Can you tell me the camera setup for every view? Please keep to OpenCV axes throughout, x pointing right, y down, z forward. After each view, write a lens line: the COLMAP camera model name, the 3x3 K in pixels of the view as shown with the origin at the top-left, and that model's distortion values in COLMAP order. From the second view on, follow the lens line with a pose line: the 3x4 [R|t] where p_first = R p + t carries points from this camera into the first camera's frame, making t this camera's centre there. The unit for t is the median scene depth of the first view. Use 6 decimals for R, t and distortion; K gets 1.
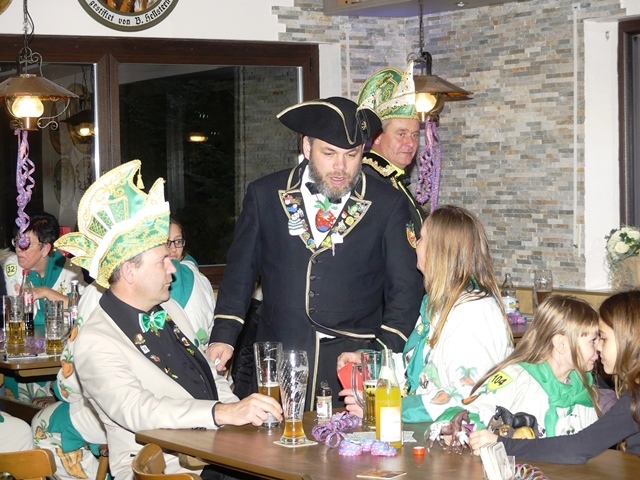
lens RADIAL K [[1701.8, 0, 319.8], [0, 1701.8, 240.4], [0, 0, 1]] dist [0.150169, 0.000000]
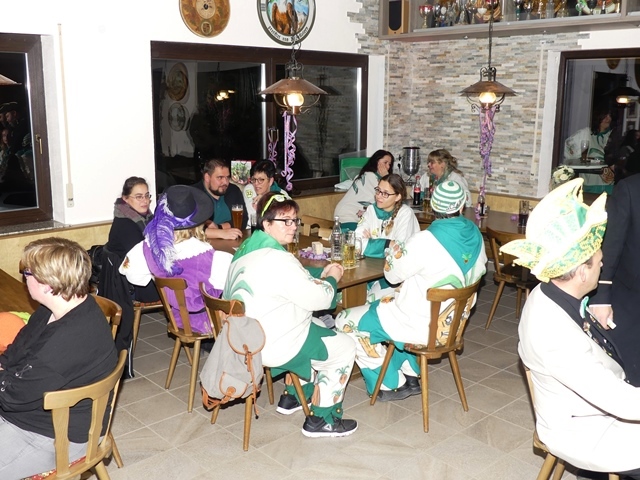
lens RADIAL K [[654.0, 0, 320.6], [0, 654.0, 238.1], [0, 0, 1]] dist [0.009117, 0.000000]
pose [[0.983387, -0.011867, 0.181130, -0.203116], [-0.019425, 0.985251, 0.170009, -0.044062], [-0.180476, -0.170703, 0.968653, 0.323908]]
